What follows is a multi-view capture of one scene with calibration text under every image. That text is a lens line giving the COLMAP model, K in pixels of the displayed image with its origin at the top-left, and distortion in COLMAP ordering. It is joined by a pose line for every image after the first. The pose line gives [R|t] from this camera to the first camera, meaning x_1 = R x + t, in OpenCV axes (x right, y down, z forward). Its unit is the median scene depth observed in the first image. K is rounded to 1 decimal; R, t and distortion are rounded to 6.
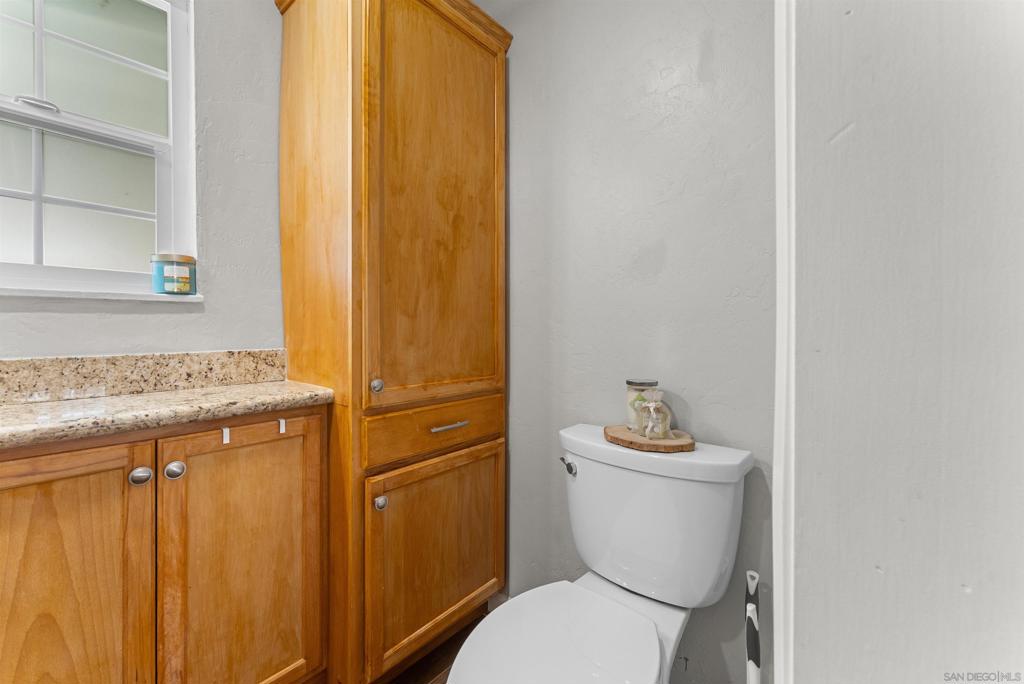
lens RADIAL K [[417.4, 0, 515.1], [0, 417.4, 326.6], [0, 0, 1]] dist [0.000011, 0.000062]
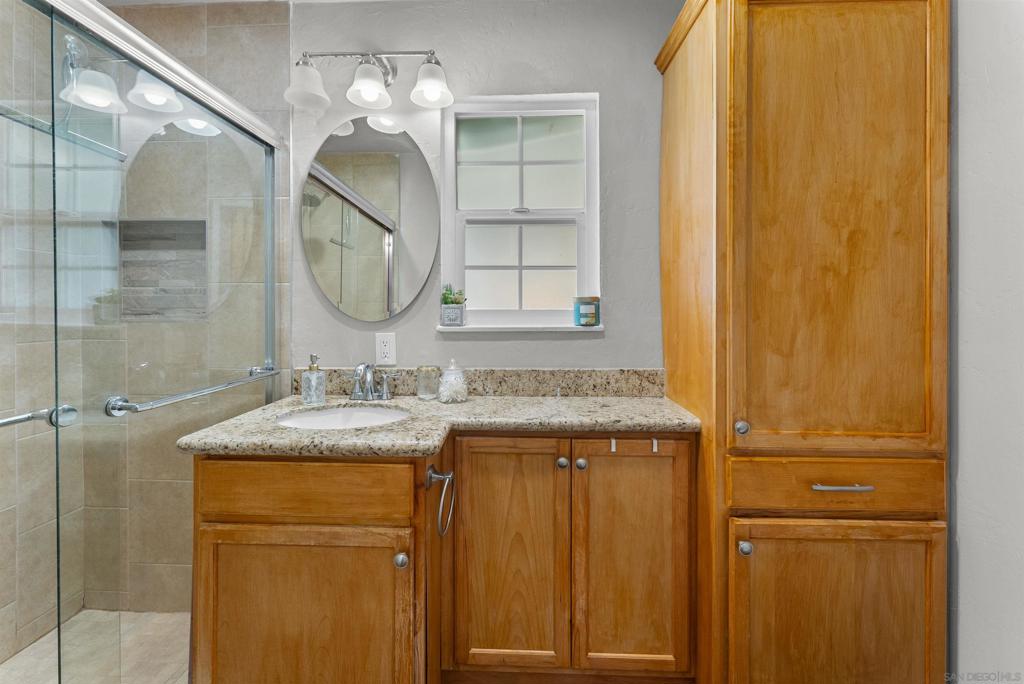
lens RADIAL K [[425.8, 0, 510.4], [0, 425.8, 311.8], [0, 0, 1]] dist [0.001709, 0.000433]
pose [[0.622521, 0.005559, -0.782583, 0.110109], [-0.002835, 0.999984, 0.004848, -0.130247], [0.782598, -0.000799, 0.622527, -0.049193]]
